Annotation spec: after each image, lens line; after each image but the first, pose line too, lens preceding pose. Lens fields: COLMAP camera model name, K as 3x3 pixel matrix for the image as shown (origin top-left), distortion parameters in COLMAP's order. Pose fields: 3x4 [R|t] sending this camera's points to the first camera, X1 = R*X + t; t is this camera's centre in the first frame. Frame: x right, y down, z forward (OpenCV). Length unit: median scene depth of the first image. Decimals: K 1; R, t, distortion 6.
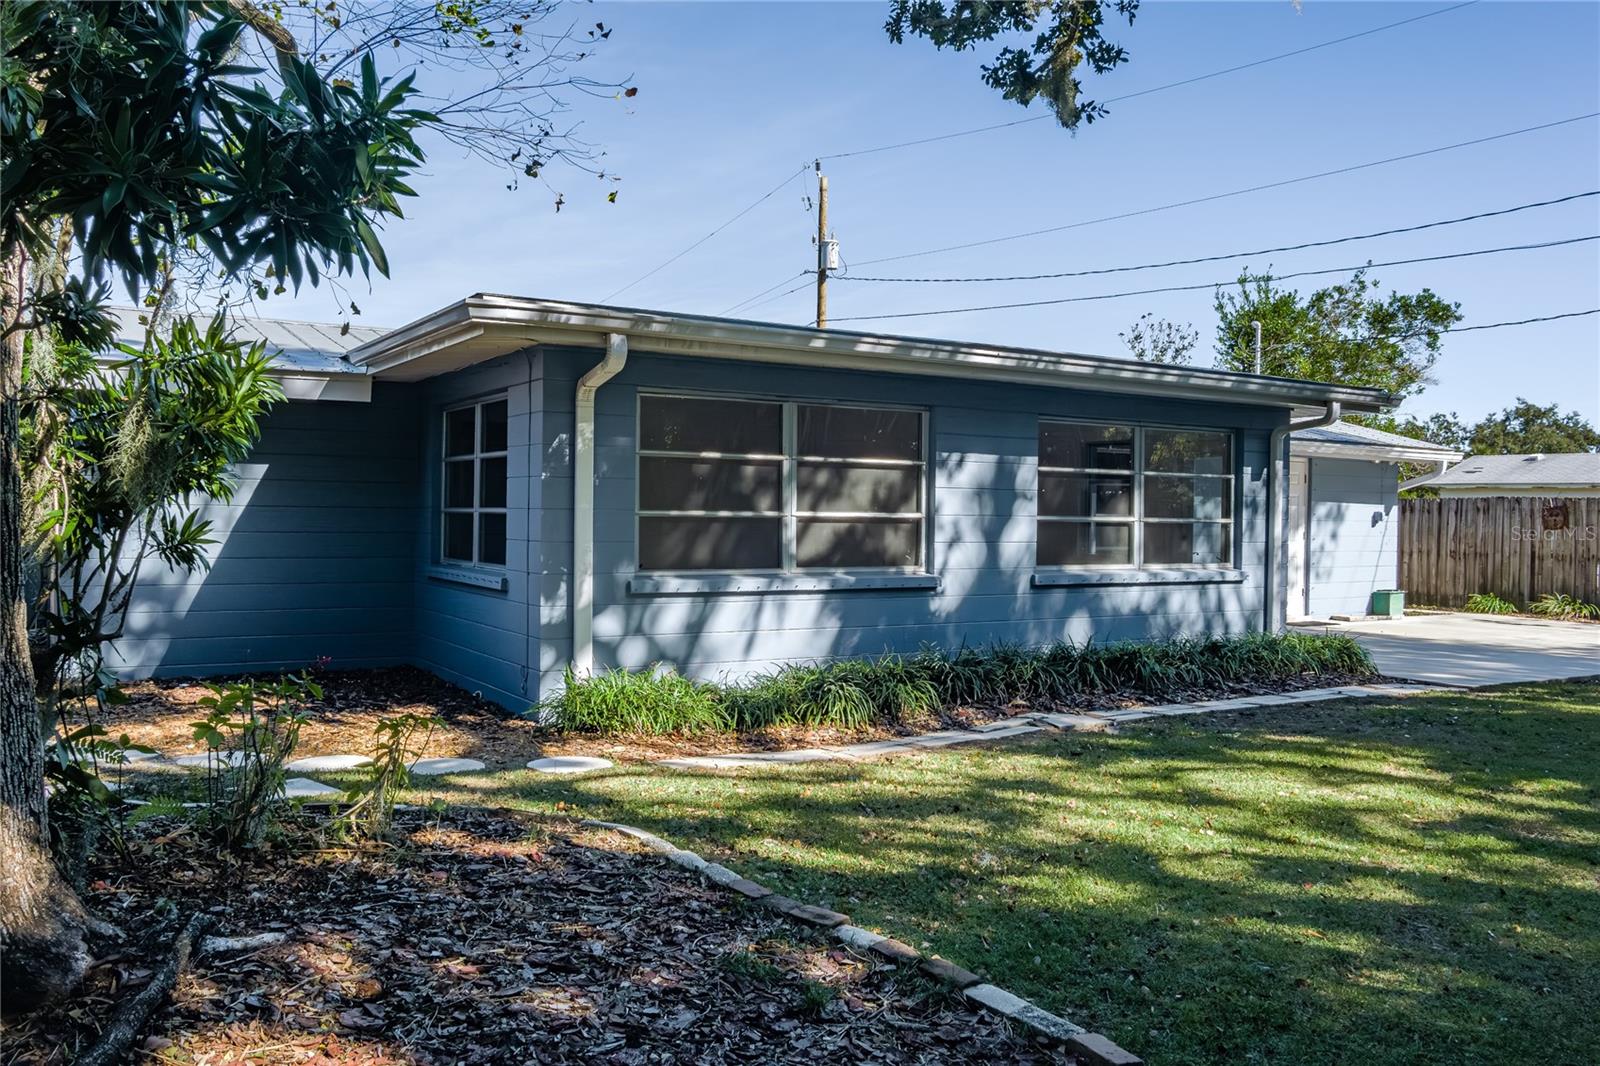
lens RADIAL K [[1292.3, 0, 800.0], [0, 1292.3, 533.0], [0, 0, 1]] dist [-0.077785, 0.030634]
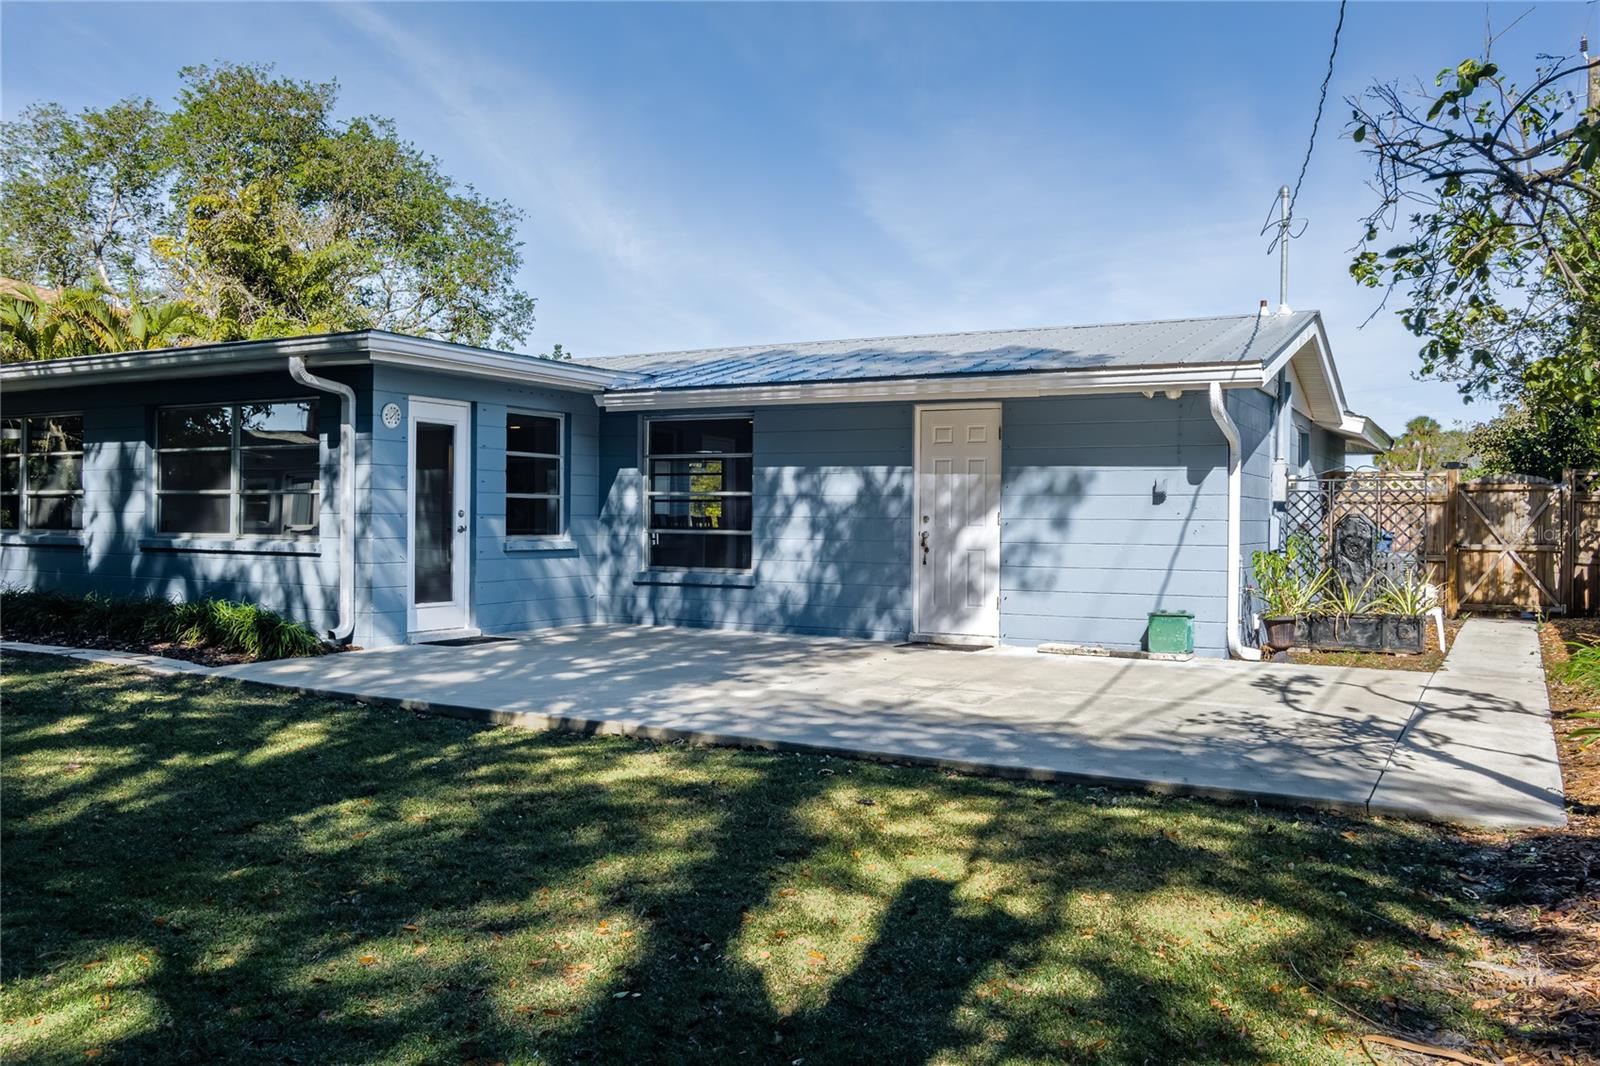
lens RADIAL K [[1292.3, 0, 800.0], [0, 1292.3, 533.0], [0, 0, 1]] dist [-0.077785, 0.030634]
pose [[0.517015, -0.013441, -0.855871, 1.404742], [-0.019567, 0.999430, -0.027516, 0.043049], [0.855753, 0.030974, 0.516457, 0.866320]]
